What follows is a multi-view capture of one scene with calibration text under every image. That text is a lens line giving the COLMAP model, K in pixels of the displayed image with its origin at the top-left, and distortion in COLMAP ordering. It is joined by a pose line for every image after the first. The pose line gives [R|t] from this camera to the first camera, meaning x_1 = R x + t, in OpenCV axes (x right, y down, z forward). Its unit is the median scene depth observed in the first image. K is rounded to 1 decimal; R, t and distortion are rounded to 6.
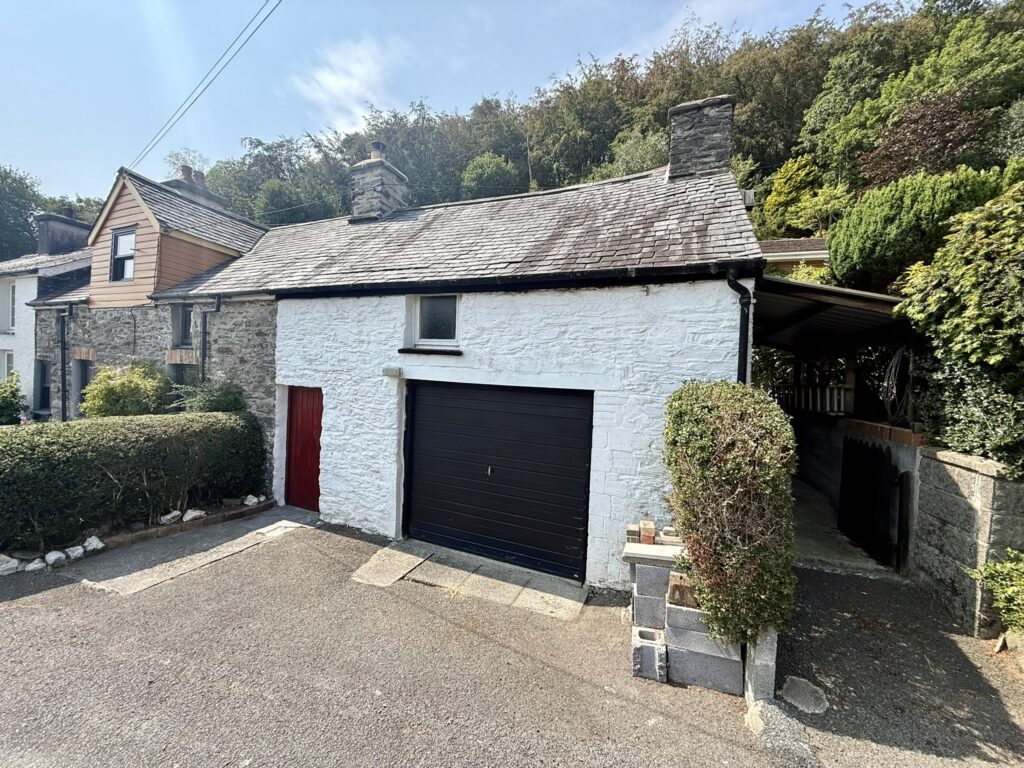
lens RADIAL K [[409.4, 0, 511.1], [0, 409.4, 383.0], [0, 0, 1]] dist [0.000846, -0.000349]
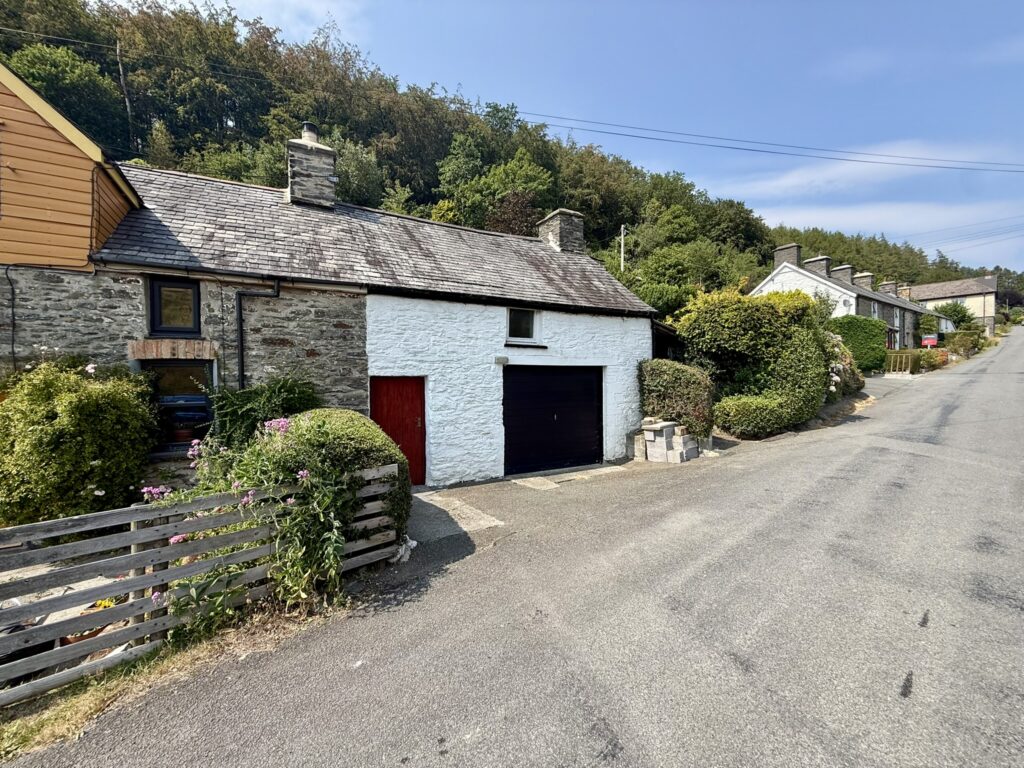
lens RADIAL K [[409.4, 0, 510.4], [0, 409.4, 383.1], [0, 0, 1]] dist [0.000846, -0.000349]
pose [[0.612305, -0.064032, 0.788024, -1.297794], [0.049804, 0.997859, 0.042385, -0.005134], [-0.789051, 0.013294, 0.614184, 0.091886]]
